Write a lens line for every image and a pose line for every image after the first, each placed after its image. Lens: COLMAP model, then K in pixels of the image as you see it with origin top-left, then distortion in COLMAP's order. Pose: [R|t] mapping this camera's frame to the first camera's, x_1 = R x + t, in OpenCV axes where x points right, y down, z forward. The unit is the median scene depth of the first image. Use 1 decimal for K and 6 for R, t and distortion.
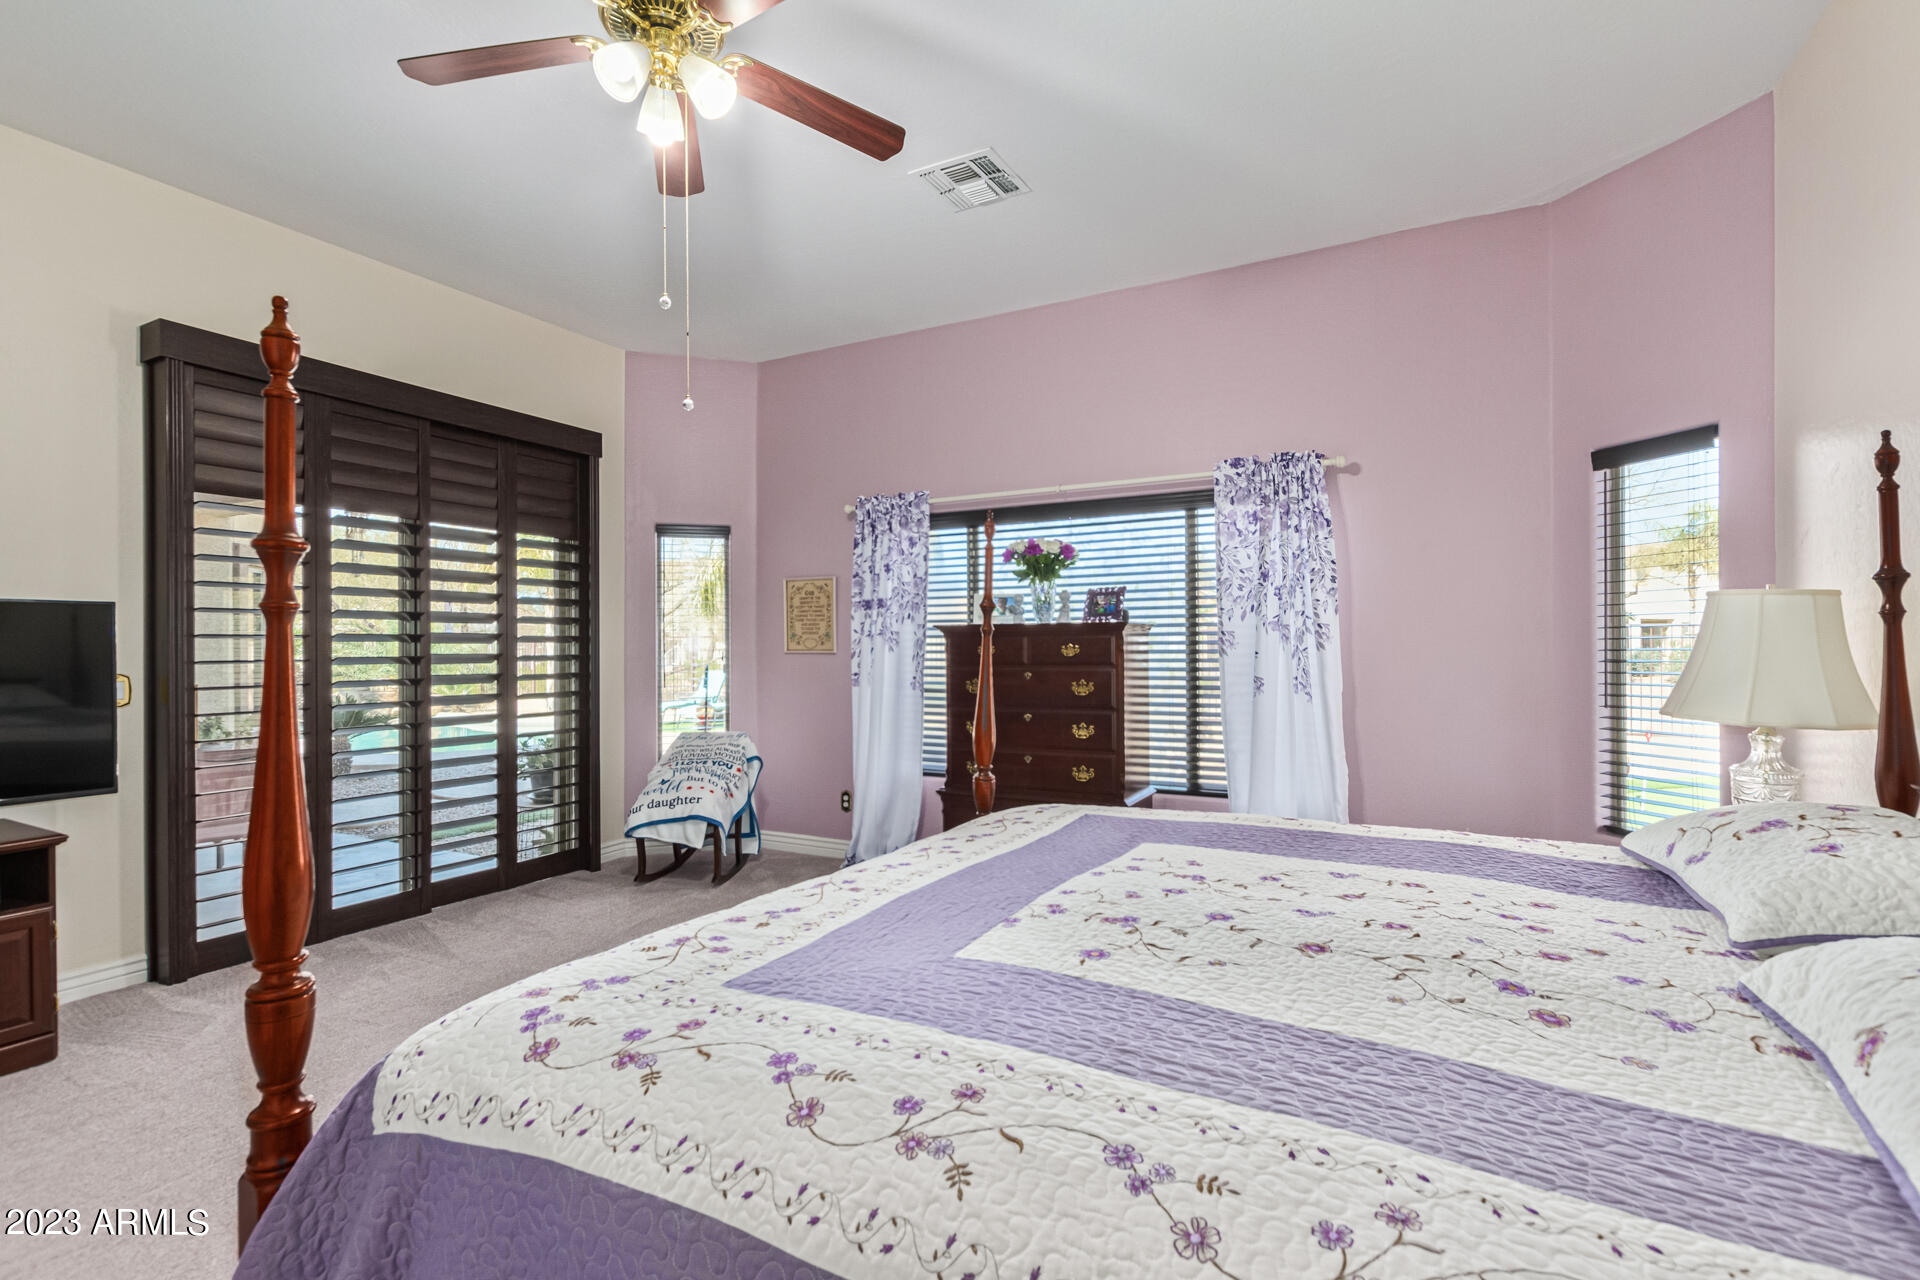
lens RADIAL K [[880.8, 0, 953.2], [0, 880.8, 644.9], [0, 0, 1]] dist [-0.003352, -0.000437]
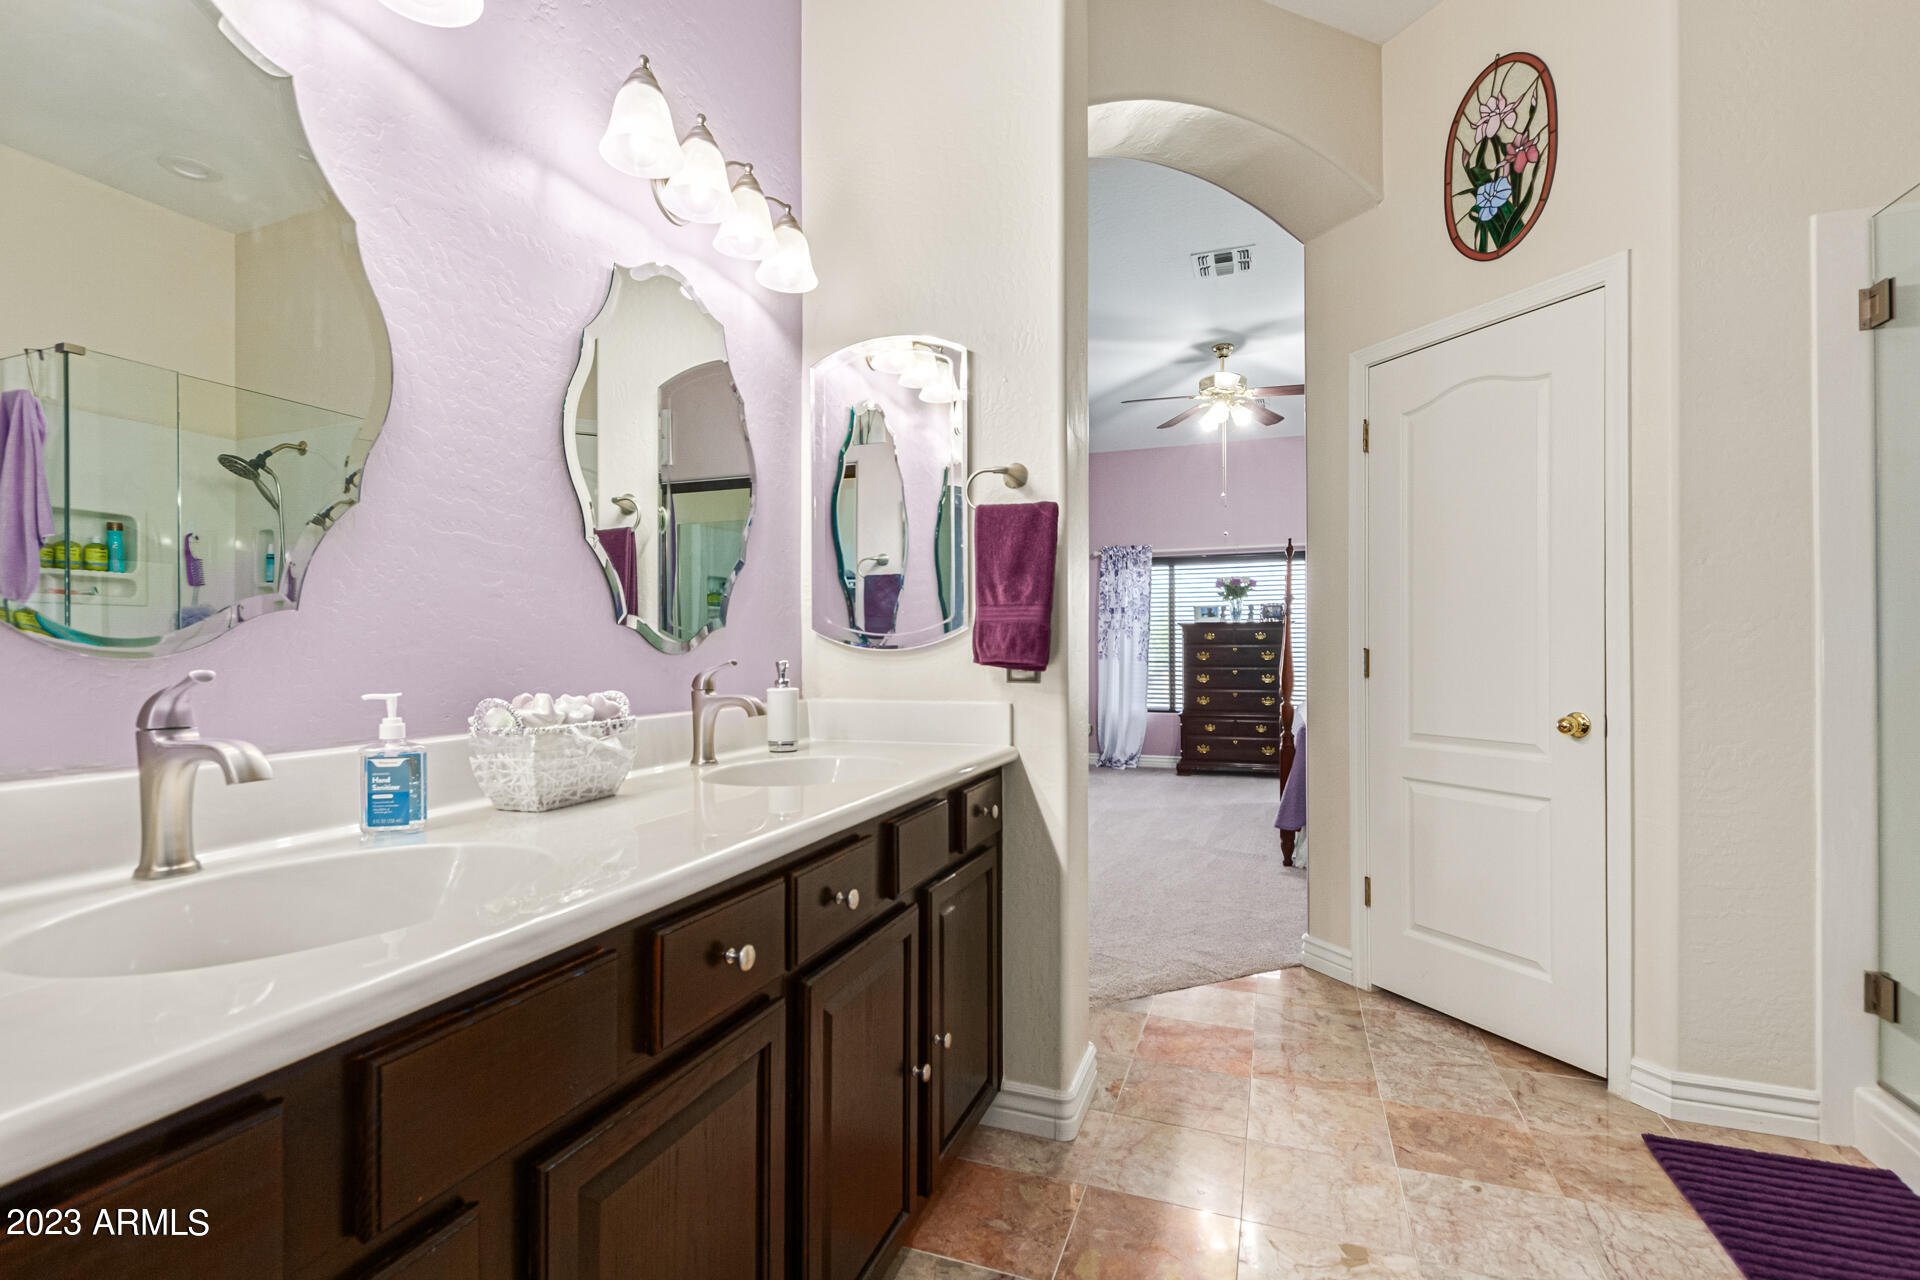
lens RADIAL K [[880.8, 0, 954.7], [0, 880.8, 647.3], [0, 0, 1]] dist [-0.003352, -0.000437]
pose [[0.990798, 0.001265, 0.135344, -0.685539], [-0.001036, 0.999998, -0.001764, 0.030147], [-0.135346, 0.001607, 0.990797, -0.691344]]
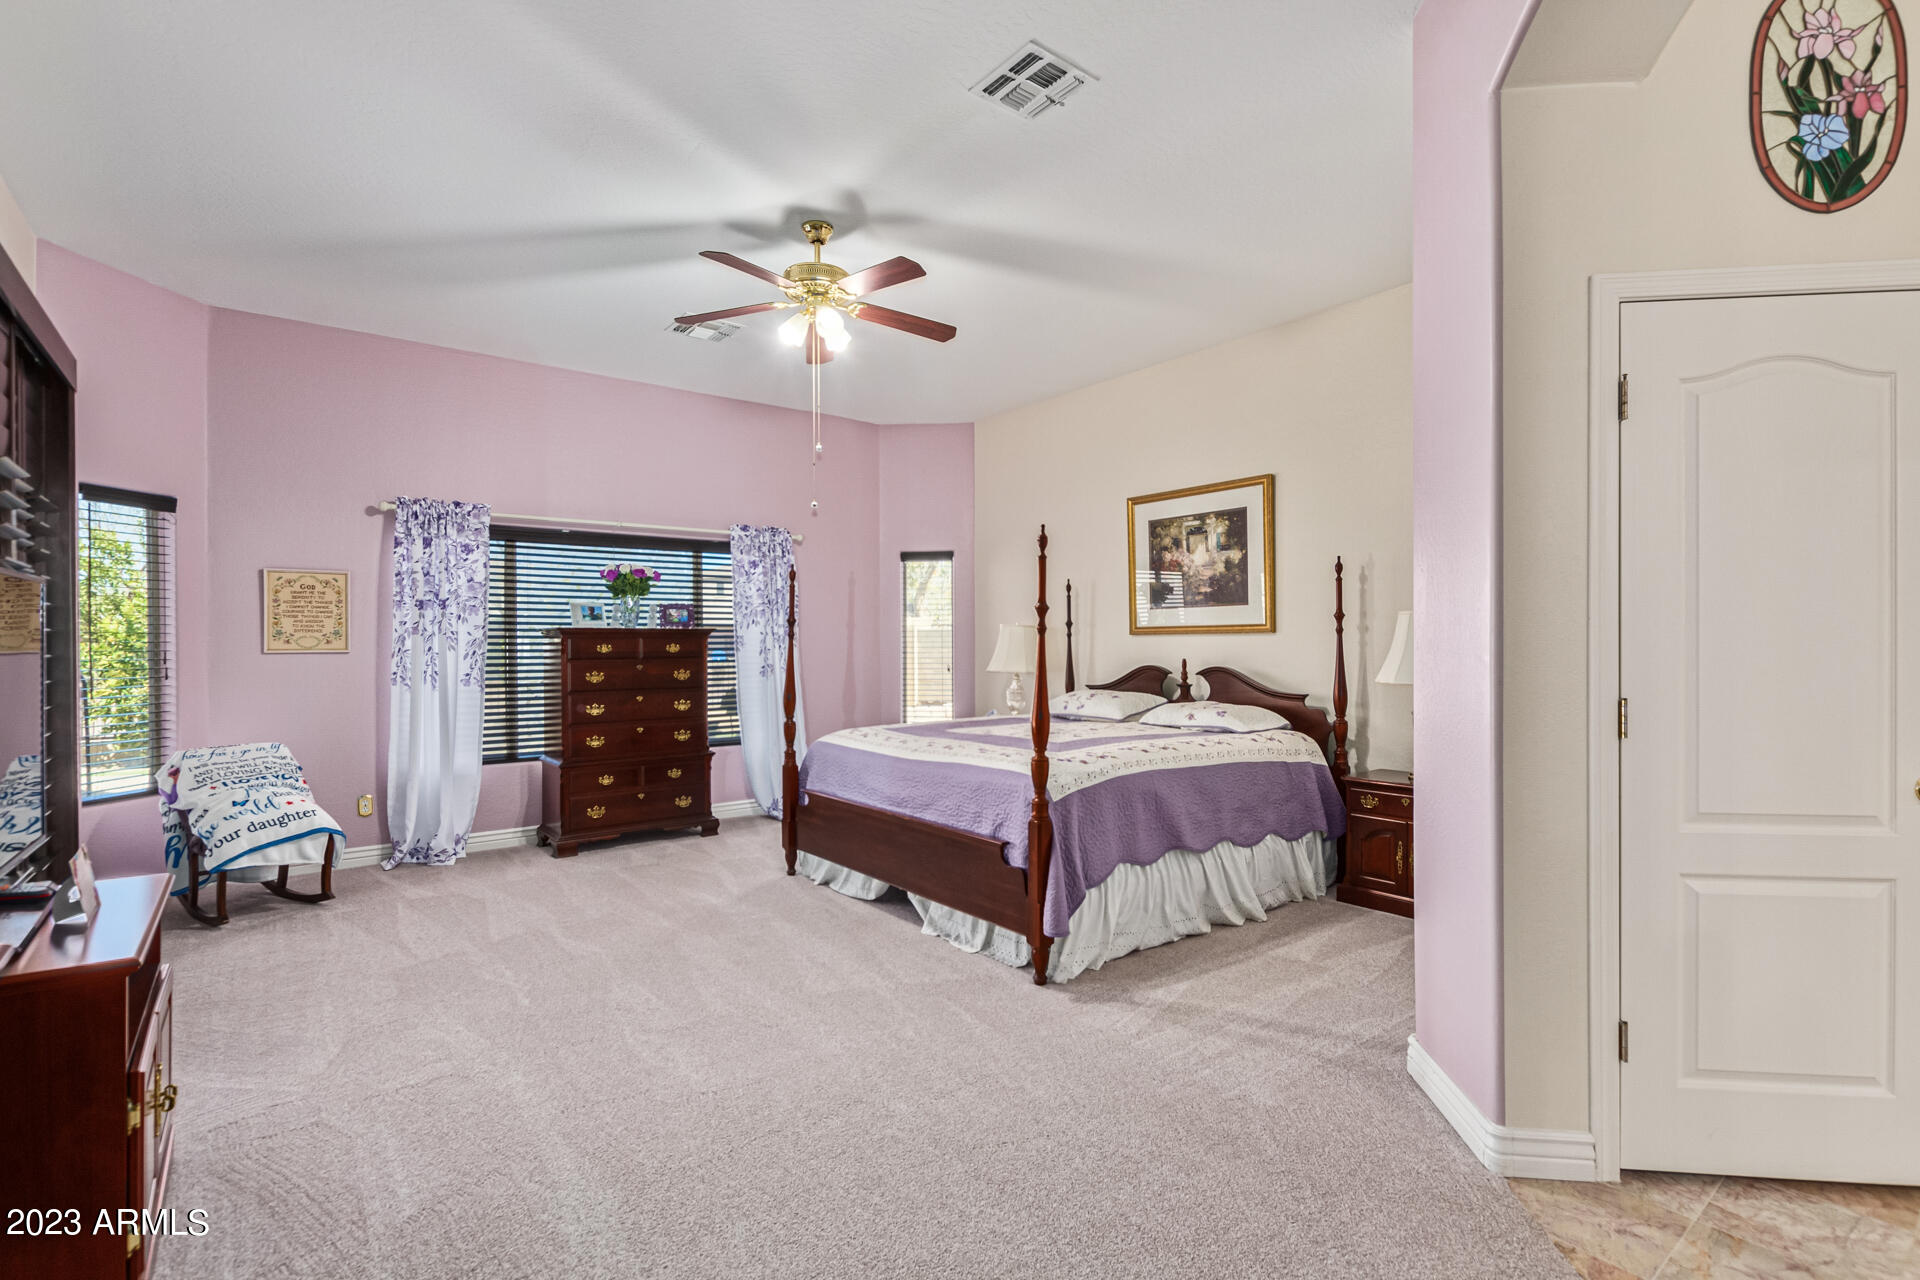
lens RADIAL K [[880.8, 0, 967.6], [0, 880.8, 645.3], [0, 0, 1]] dist [-0.003352, -0.000437]
pose [[0.405732, 0.002816, 0.913988, -0.847894], [-0.000566, 0.999996, -0.002830, 0.004375], [-0.913992, 0.000631, 0.405732, 0.007763]]
